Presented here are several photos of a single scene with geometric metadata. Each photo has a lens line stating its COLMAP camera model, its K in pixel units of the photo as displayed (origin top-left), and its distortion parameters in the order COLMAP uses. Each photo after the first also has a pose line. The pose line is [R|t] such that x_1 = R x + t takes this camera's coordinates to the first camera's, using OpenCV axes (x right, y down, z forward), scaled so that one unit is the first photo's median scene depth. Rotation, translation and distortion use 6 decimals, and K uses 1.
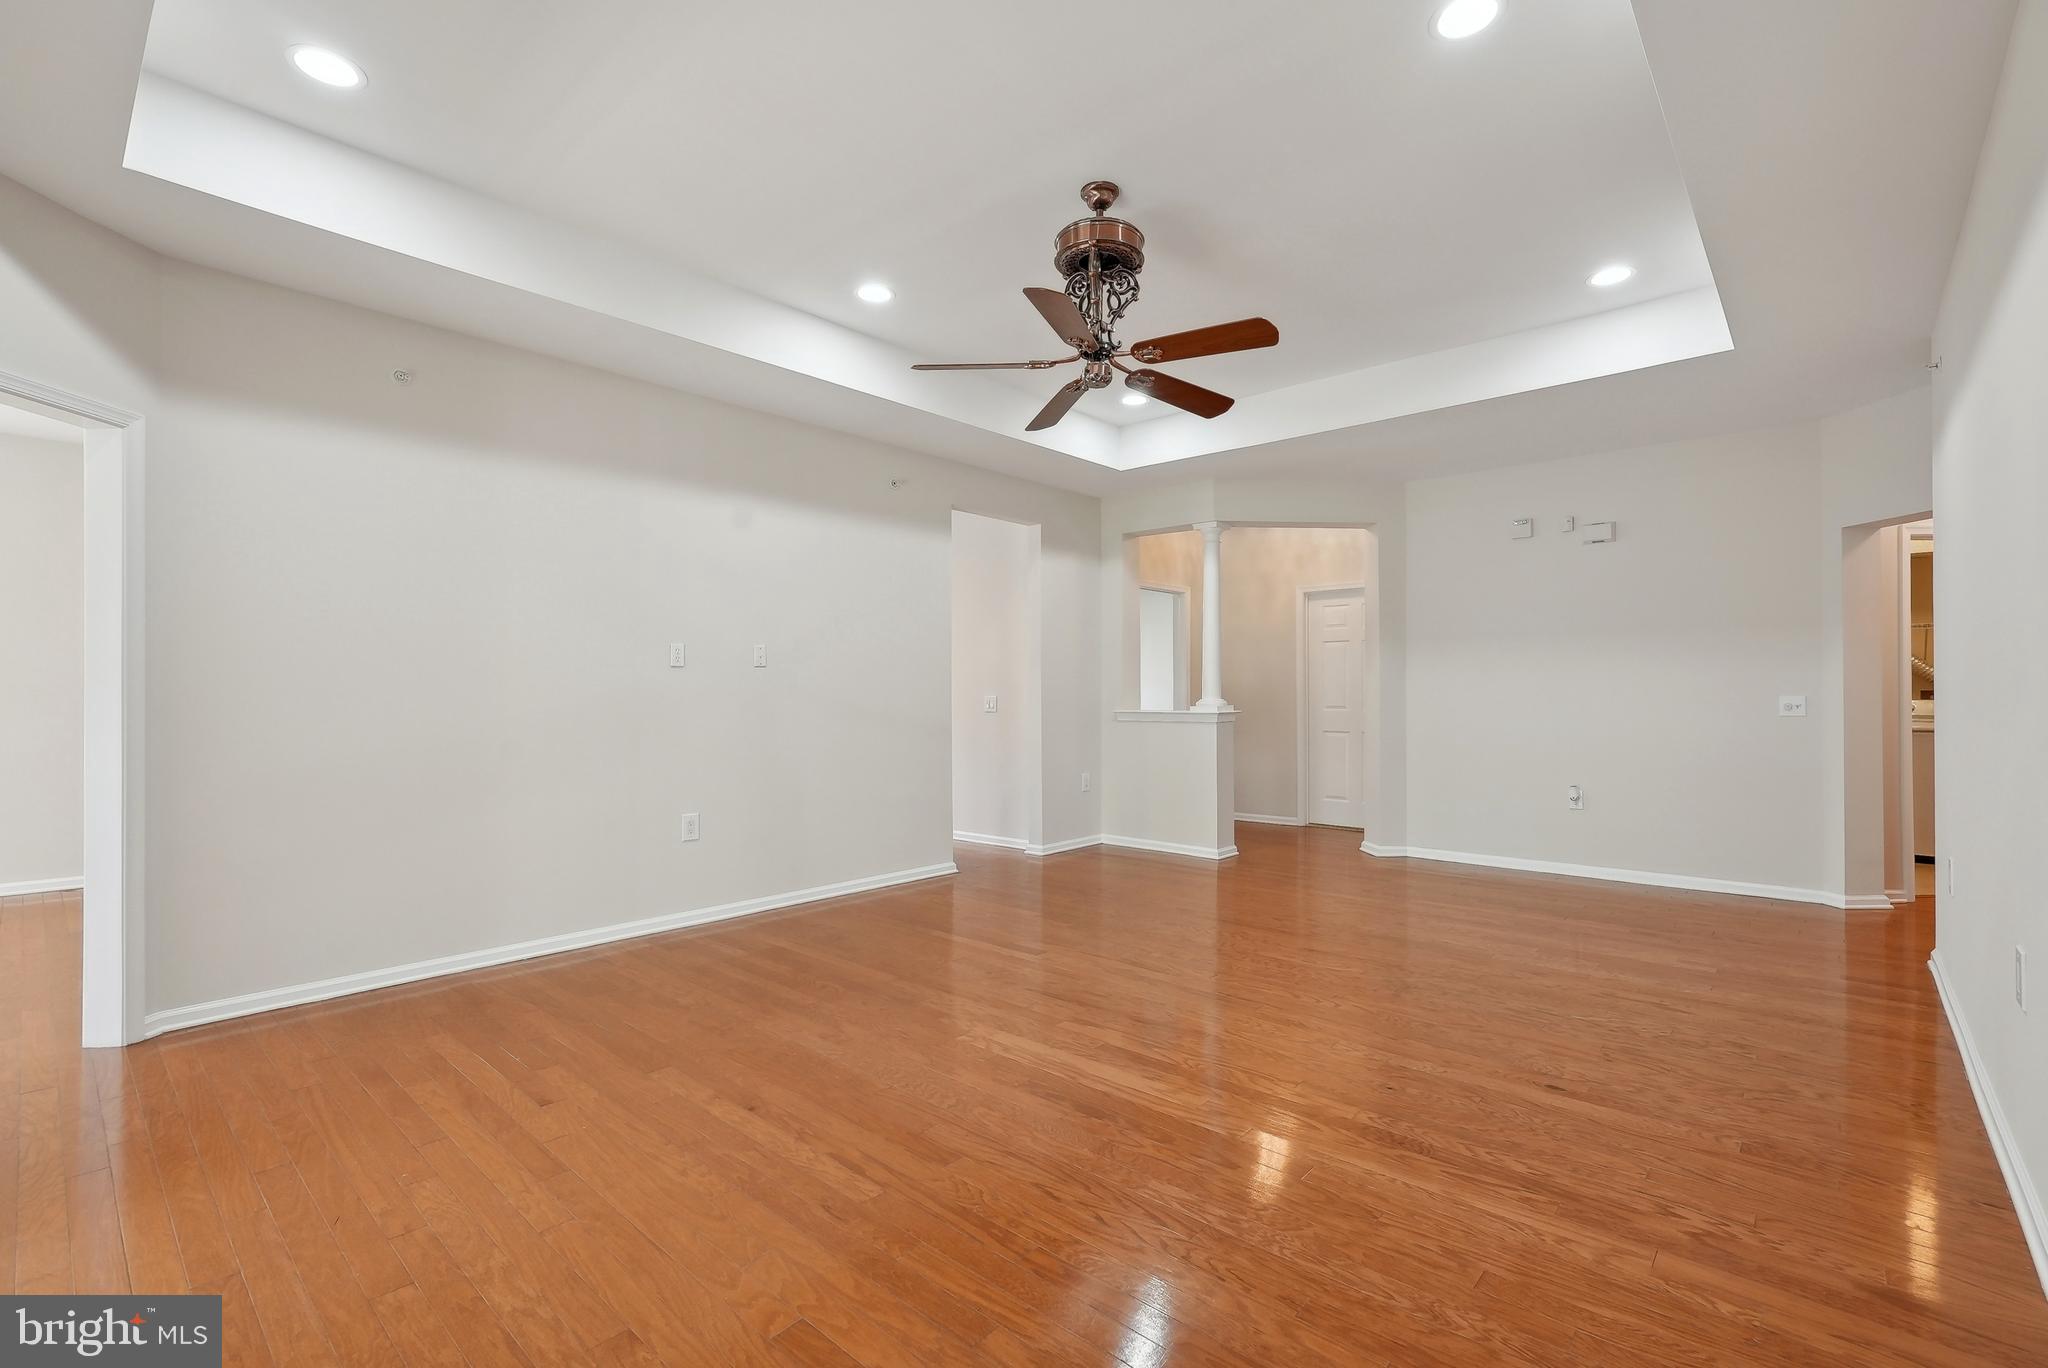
lens RADIAL K [[912.4, 0, 1025.9], [0, 912.4, 689.1], [0, 0, 1]] dist [-0.013724, 0.000327]
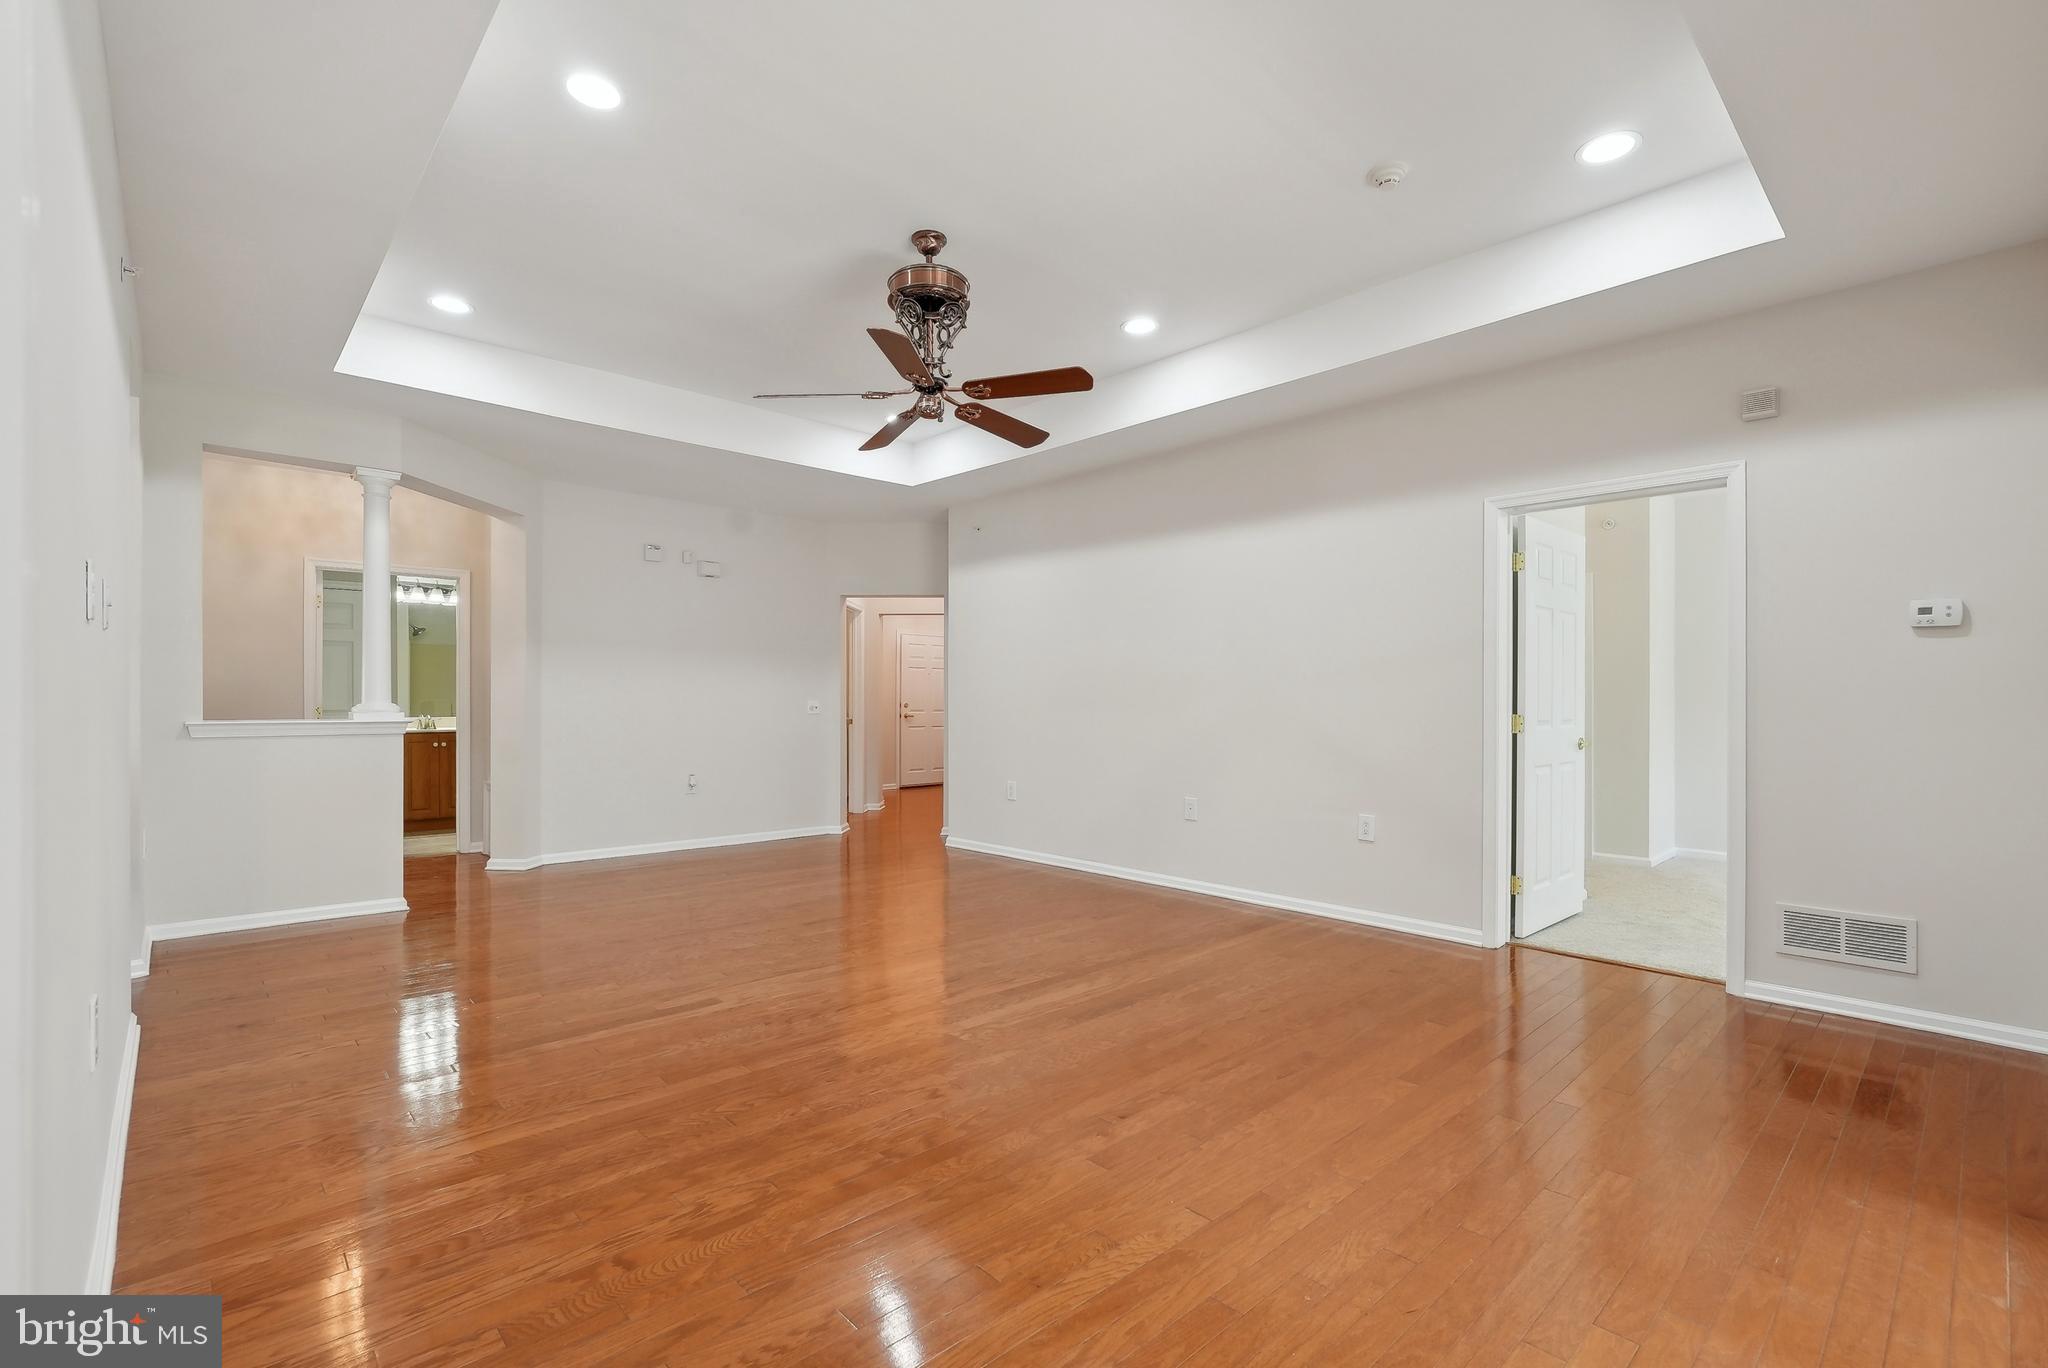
lens RADIAL K [[917.6, 0, 1031.2], [0, 917.6, 699.8], [0, 0, 1]] dist [-0.014884, 0.000008]
pose [[0.088856, 0.000169, 0.996044, -0.997729], [-0.008726, 0.999962, 0.000608, 0.004253], [-0.996006, -0.008745, 0.088854, 0.773310]]
